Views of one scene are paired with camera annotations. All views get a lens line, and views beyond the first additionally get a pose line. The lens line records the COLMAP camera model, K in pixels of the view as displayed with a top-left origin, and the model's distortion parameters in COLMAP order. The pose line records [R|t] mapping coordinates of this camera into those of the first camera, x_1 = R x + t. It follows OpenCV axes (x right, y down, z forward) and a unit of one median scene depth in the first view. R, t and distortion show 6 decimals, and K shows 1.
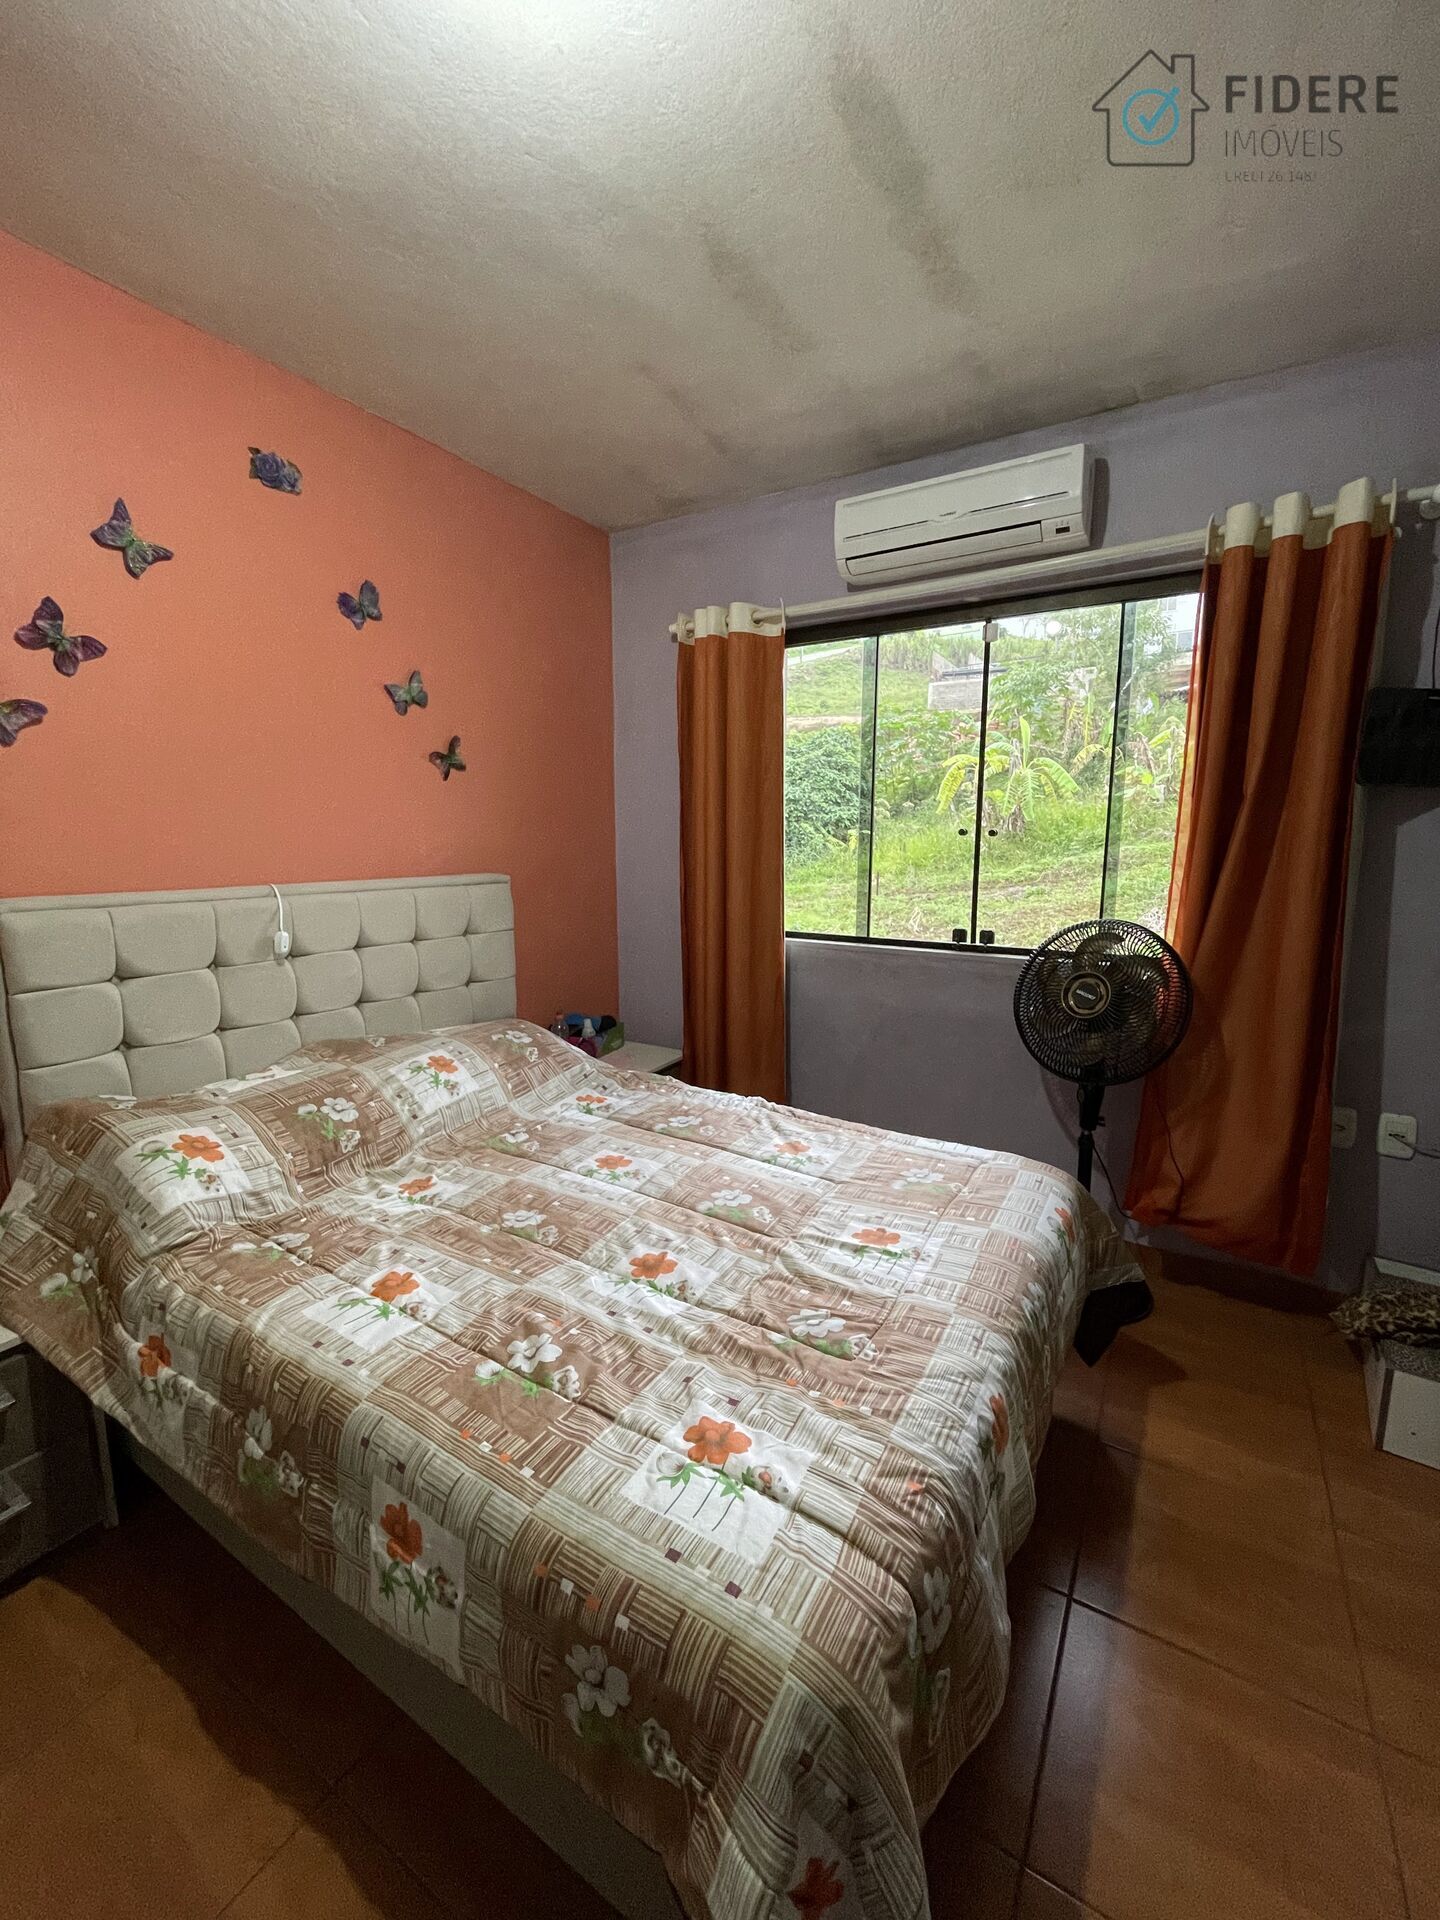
lens RADIAL K [[779.2, 0, 722.7], [0, 779.2, 961.3], [0, 0, 1]] dist [-0.003788, 0.000434]
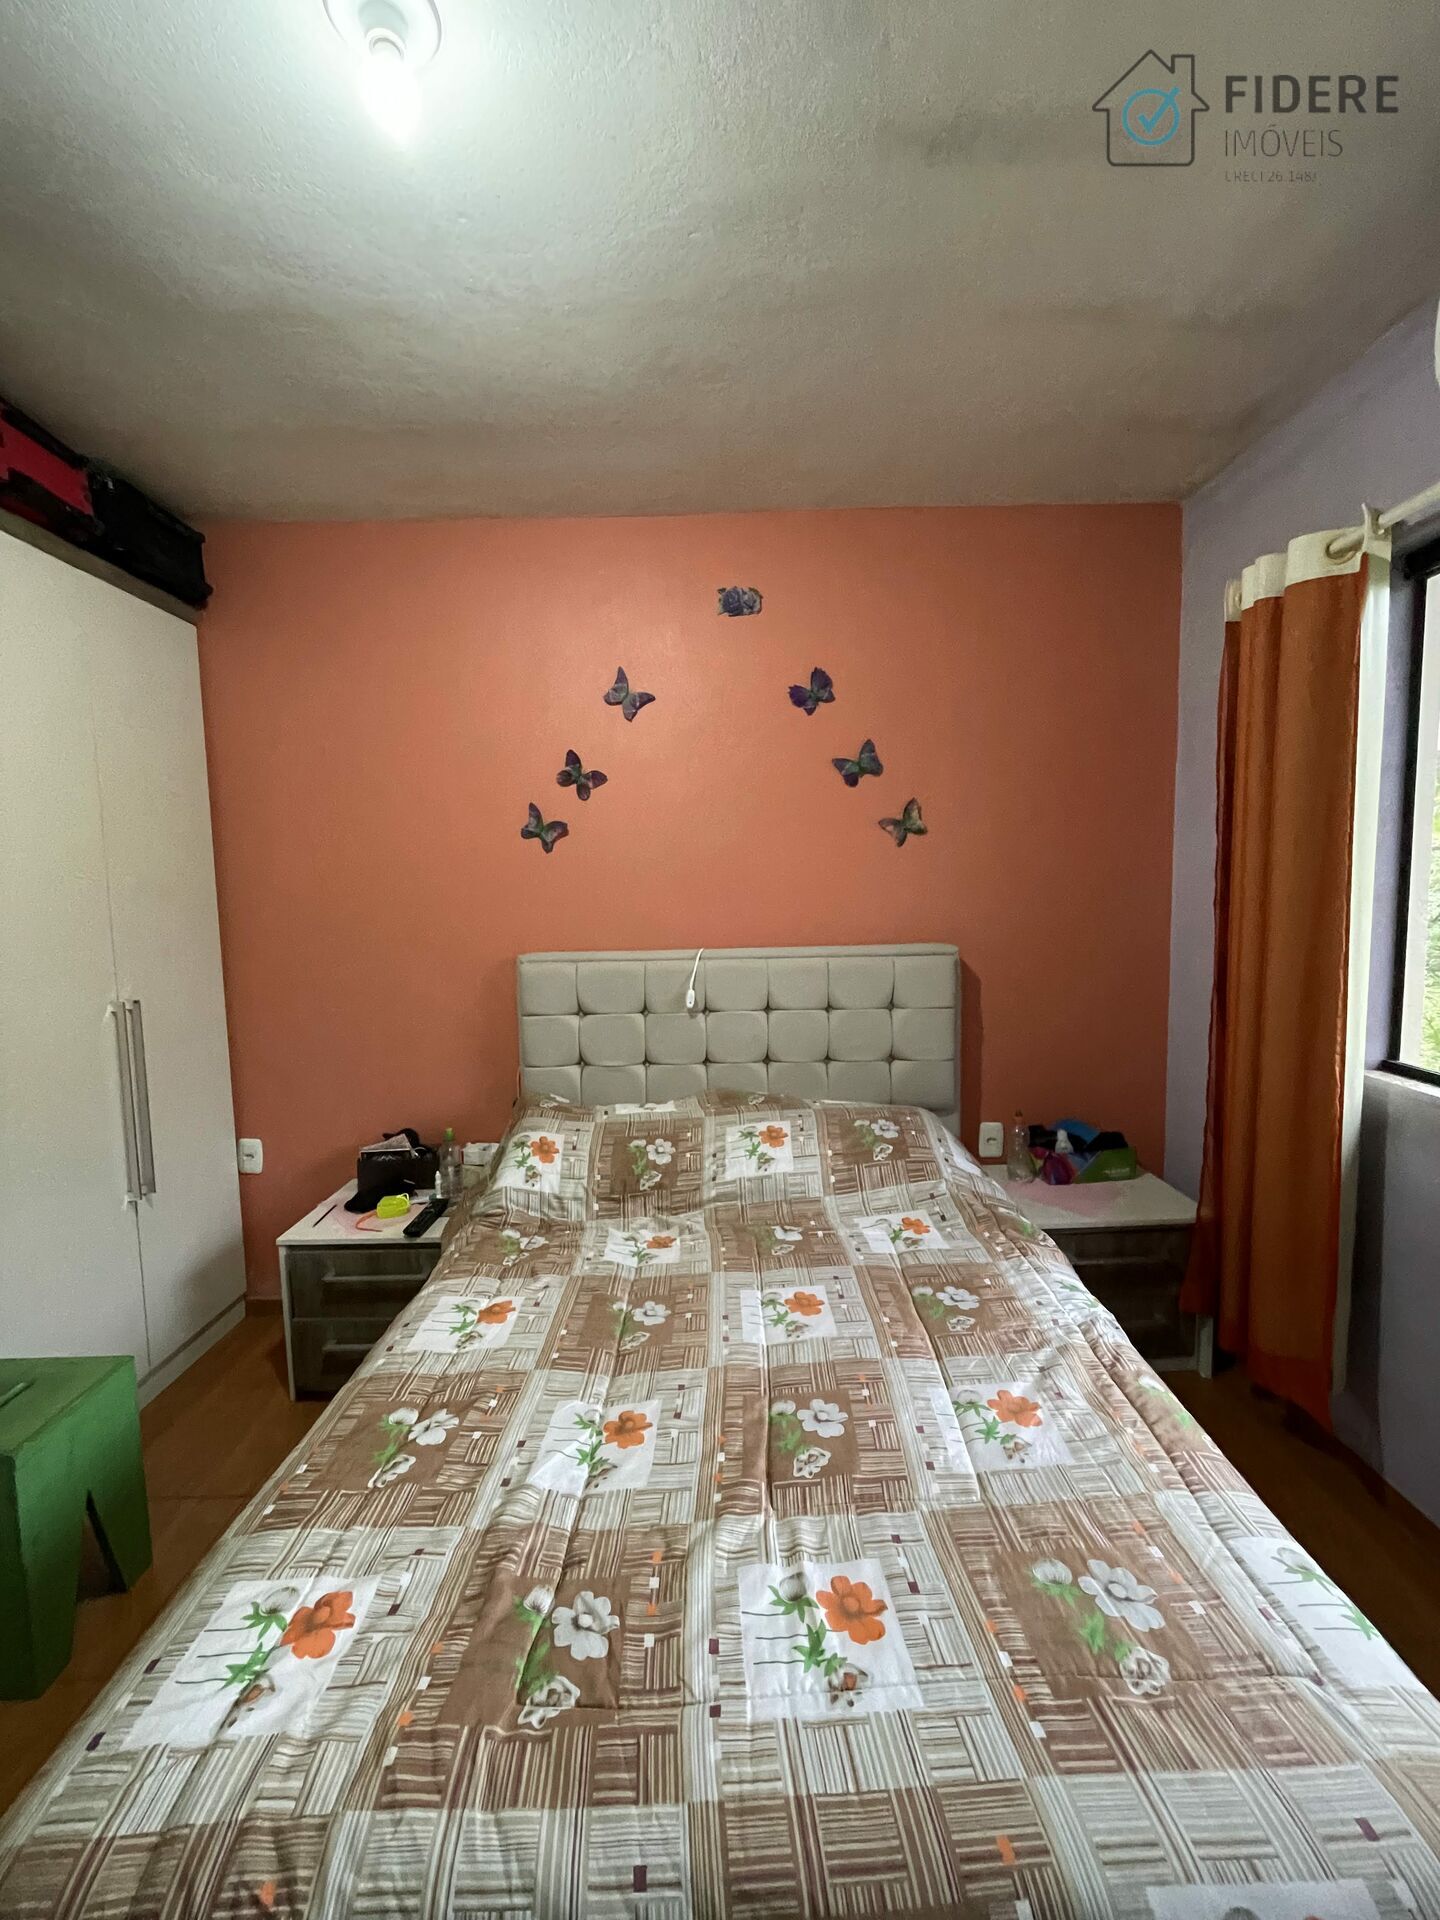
lens RADIAL K [[779.2, 0, 727.4], [0, 779.2, 958.9], [0, 0, 1]] dist [-0.003788, 0.000434]
pose [[0.522643, 0.064833, -0.850083, 0.506611], [-0.111949, 0.993690, 0.006957, -0.107790], [0.845170, 0.091529, 0.526603, 0.458119]]
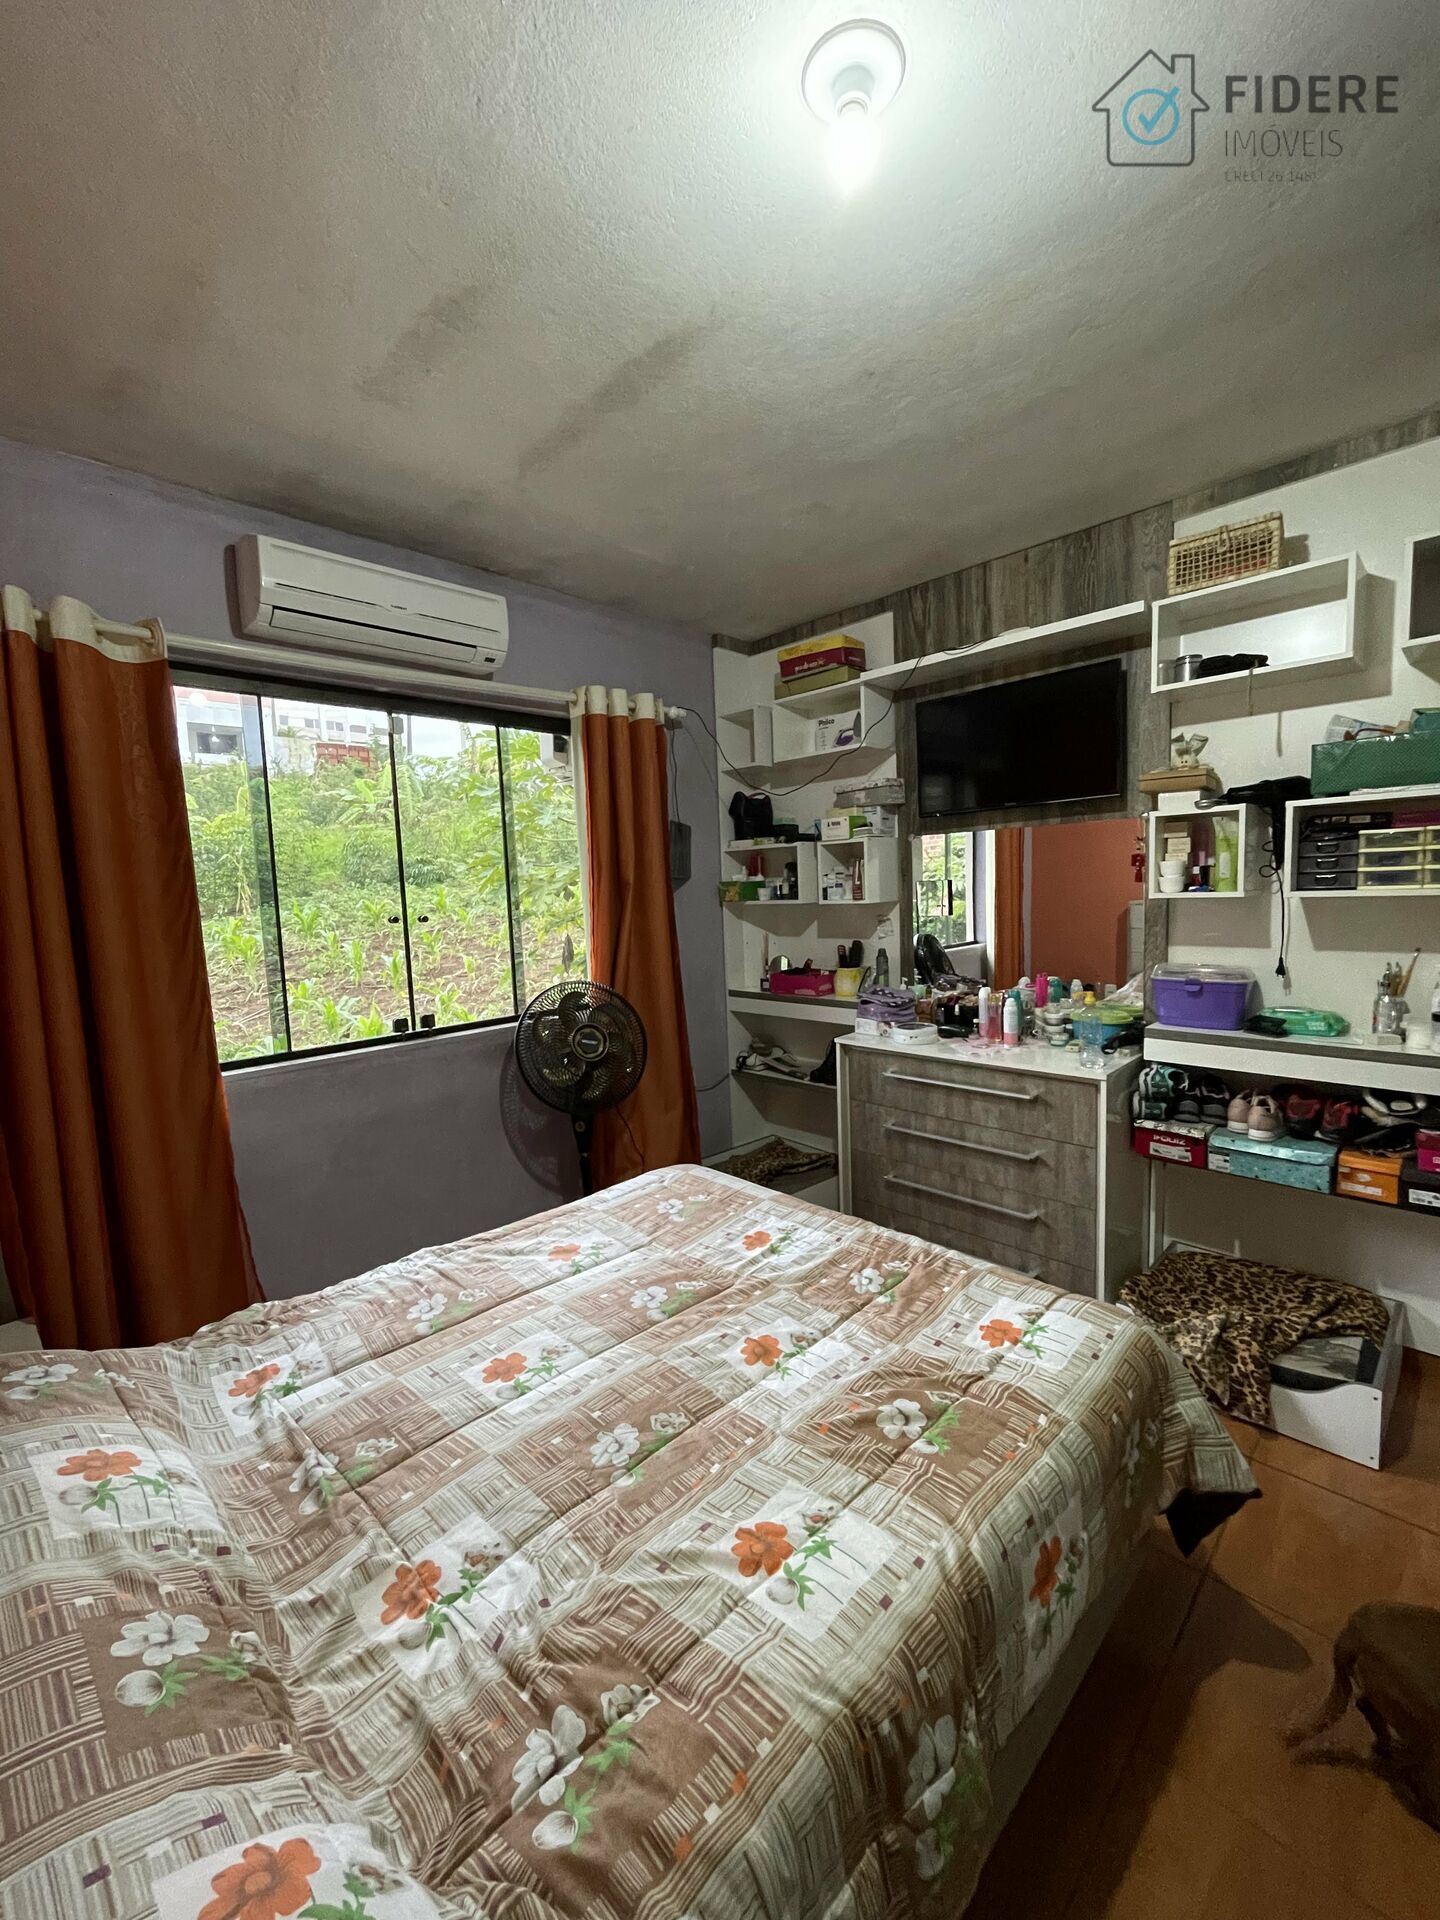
lens RADIAL K [[779.2, 0, 733.3], [0, 779.2, 959.4], [0, 0, 1]] dist [-0.003788, 0.000434]
pose [[0.224358, -0.102720, 0.969078, -0.792870], [0.191825, 0.979628, 0.059428, -0.136636], [-0.955441, 0.172560, 0.239492, 0.539707]]
